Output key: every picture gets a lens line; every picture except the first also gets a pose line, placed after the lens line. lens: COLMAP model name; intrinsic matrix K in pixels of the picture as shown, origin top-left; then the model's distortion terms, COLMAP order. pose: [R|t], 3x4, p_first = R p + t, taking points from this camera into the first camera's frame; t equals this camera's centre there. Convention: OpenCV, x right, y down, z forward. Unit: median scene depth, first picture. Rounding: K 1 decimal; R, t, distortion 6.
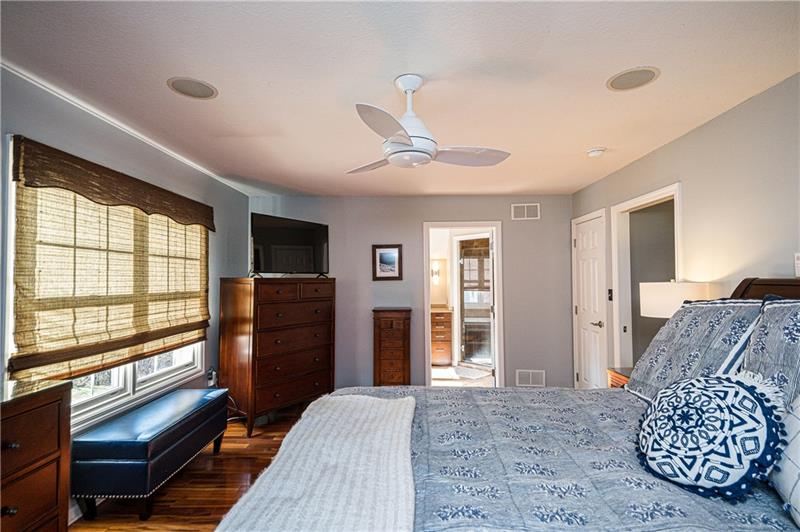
lens RADIAL K [[392.5, 0, 399.9], [0, 392.5, 268.3], [0, 0, 1]] dist [0.006911, 0.000138]
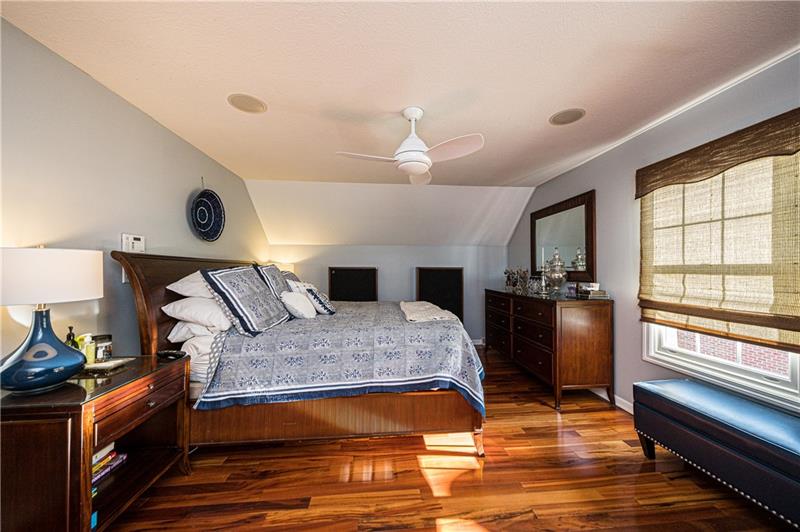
lens RADIAL K [[292.6, 0, 402.0], [0, 292.6, 268.7], [0, 0, 1]] dist [-0.000669, -0.000013]
pose [[-0.993467, 0.006707, -0.113925, 0.155978], [0.010901, 0.999284, -0.036233, 0.097790], [0.113600, -0.037238, -0.992828, 1.653661]]
